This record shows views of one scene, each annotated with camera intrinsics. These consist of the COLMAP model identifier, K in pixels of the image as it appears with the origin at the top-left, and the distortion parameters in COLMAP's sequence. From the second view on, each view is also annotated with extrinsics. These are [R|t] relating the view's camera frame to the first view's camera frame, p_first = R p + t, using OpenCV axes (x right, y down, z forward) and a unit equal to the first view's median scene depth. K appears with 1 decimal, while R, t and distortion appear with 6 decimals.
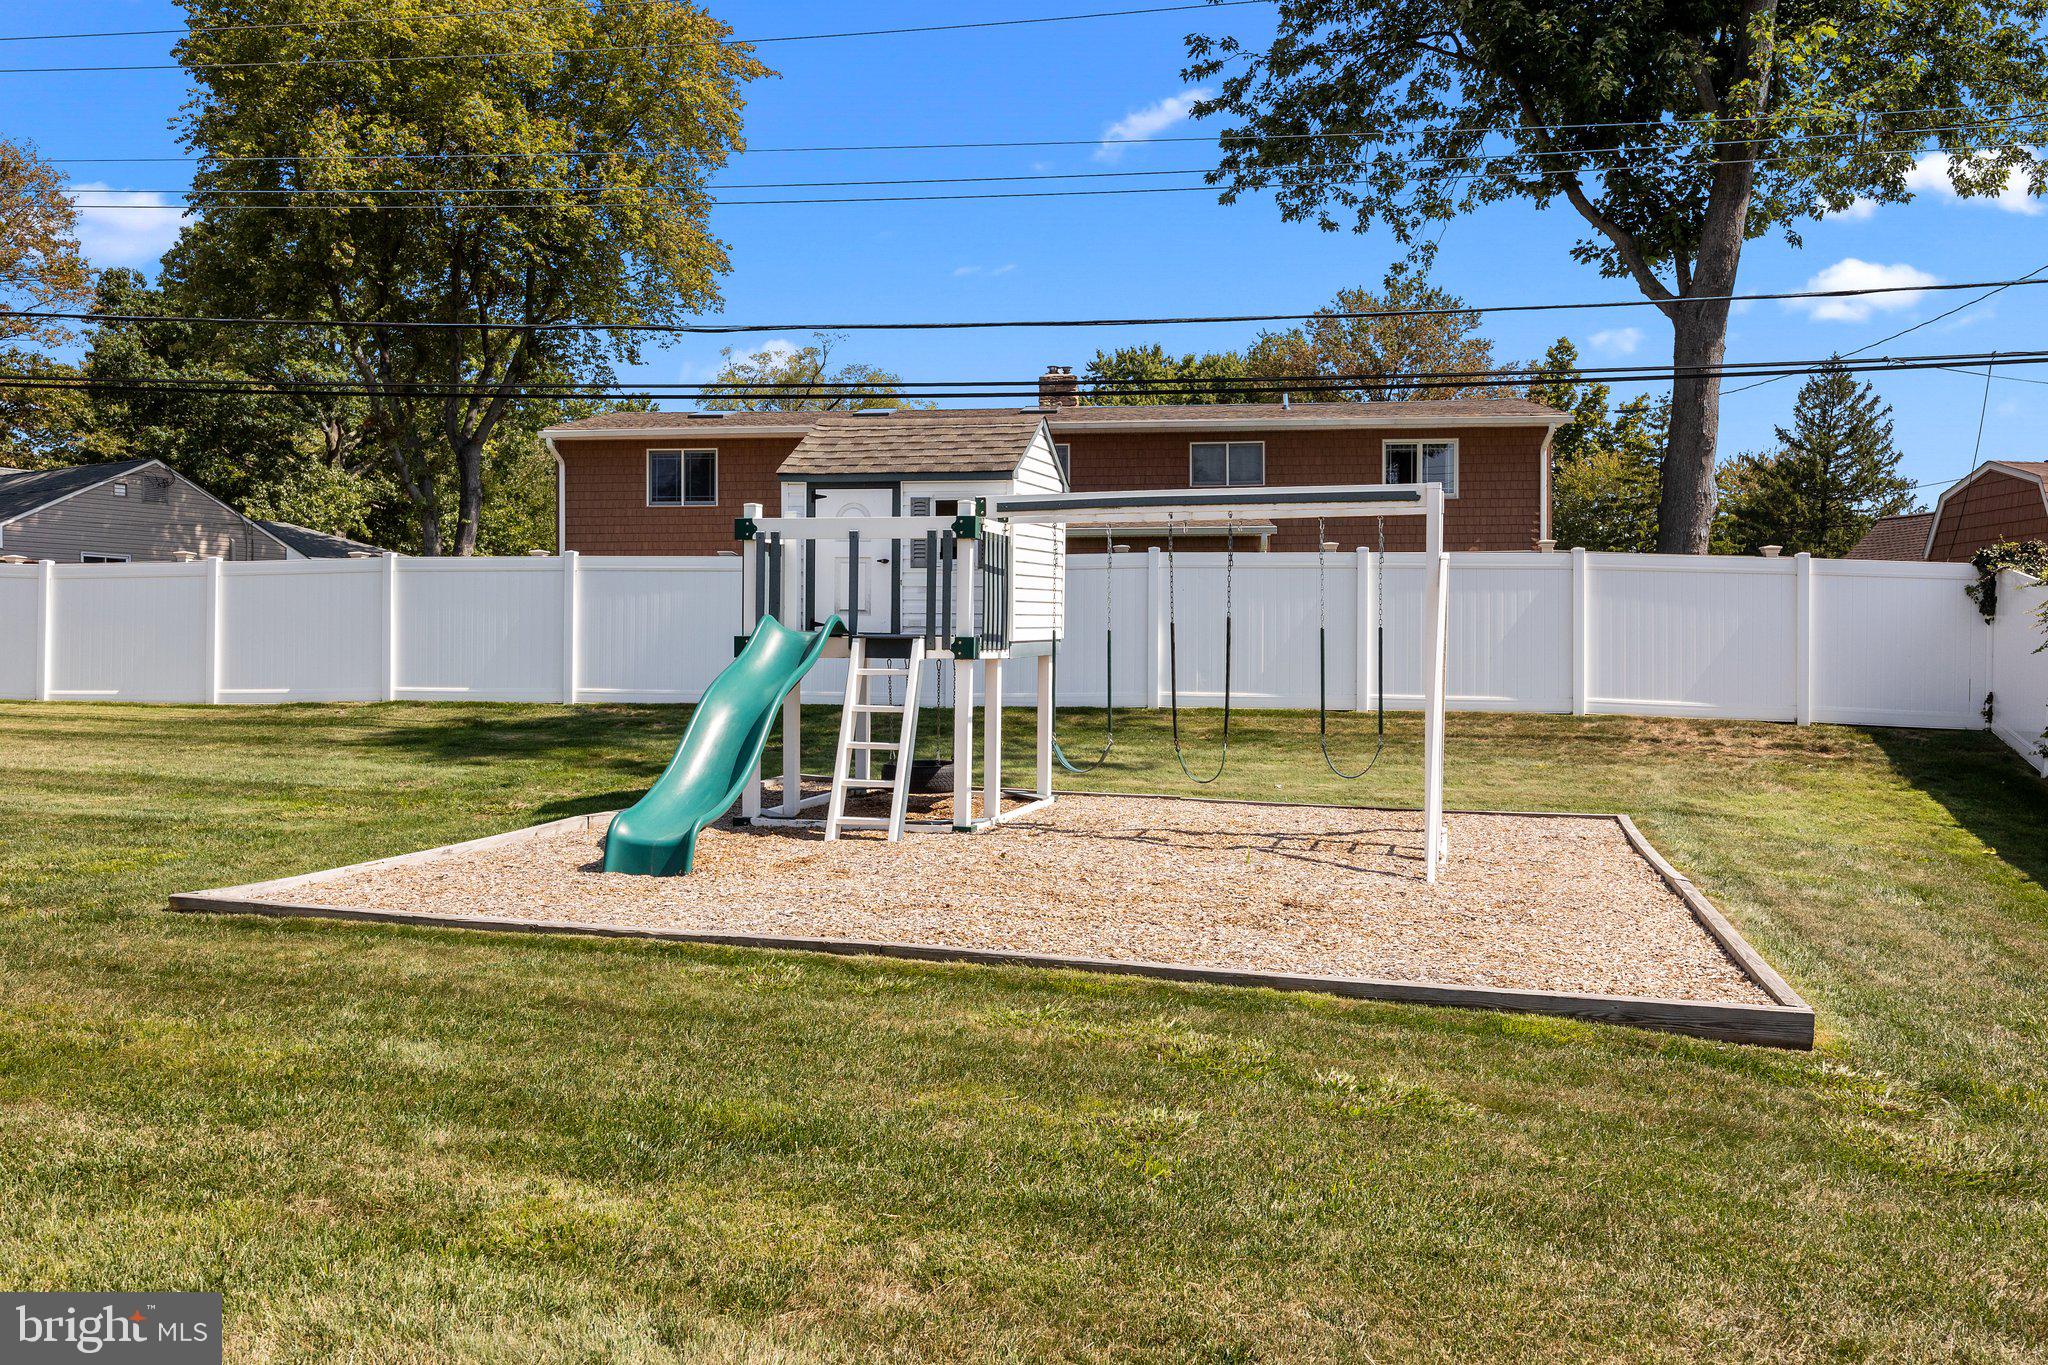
lens RADIAL K [[1658.4, 0, 1024.0], [0, 1658.4, 682.5], [0, 0, 1]] dist [-0.006036, 0.005823]
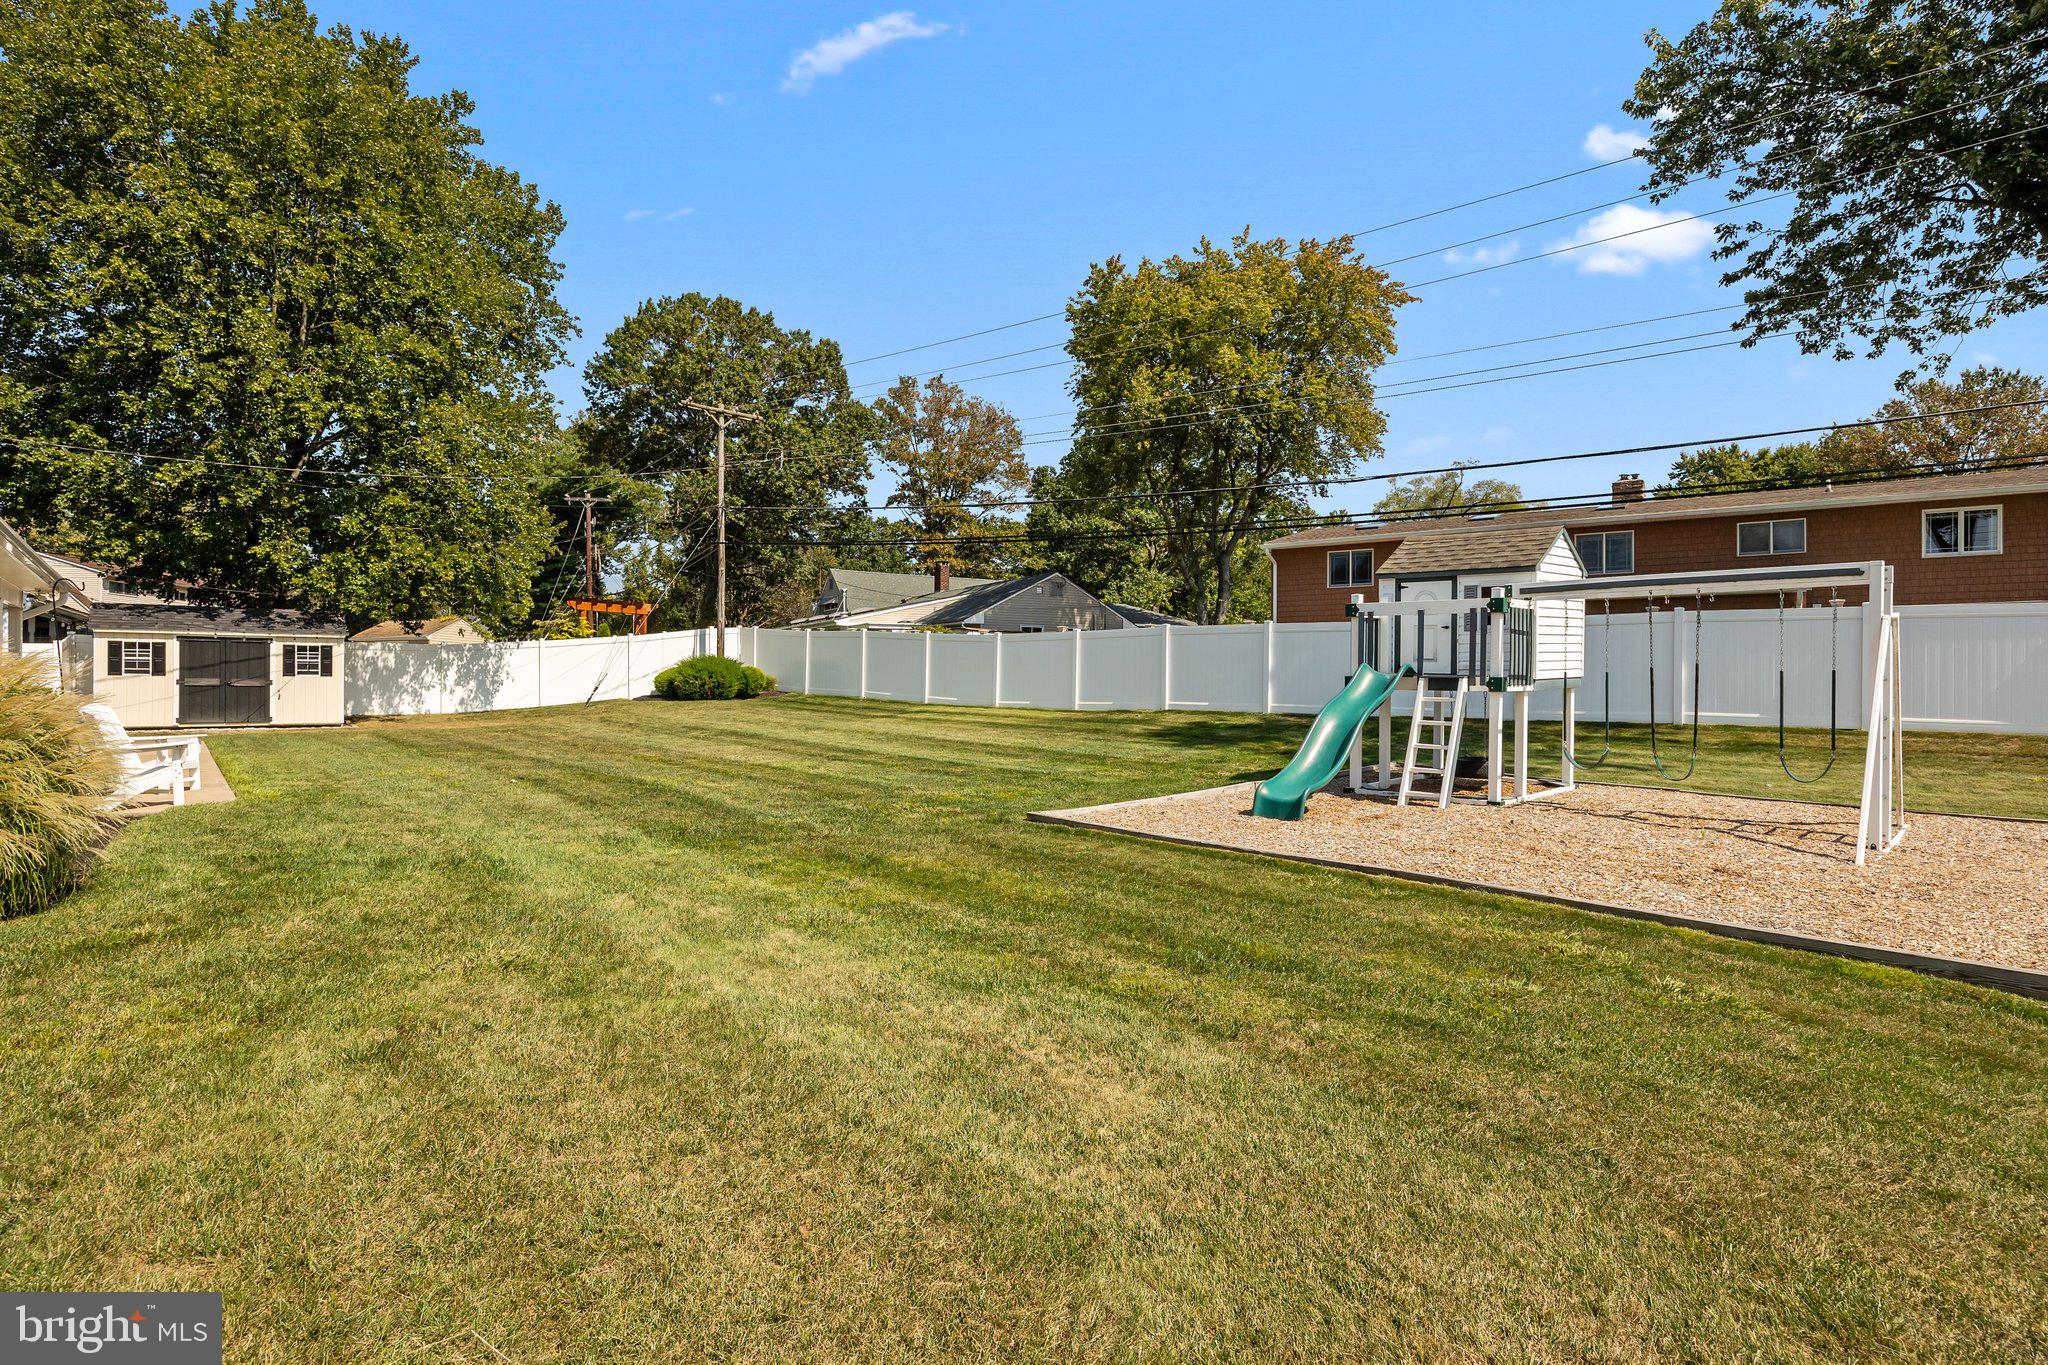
lens RADIAL K [[1117.0, 0, 1024.0], [0, 1117.0, 682.5], [0, 0, 1]] dist [-0.004668, -0.000852]
pose [[0.856509, 0.004588, -0.516112, 0.107837], [-0.007842, 0.999961, -0.004124, -0.013122], [0.516073, 0.007580, 0.856511, -0.089358]]
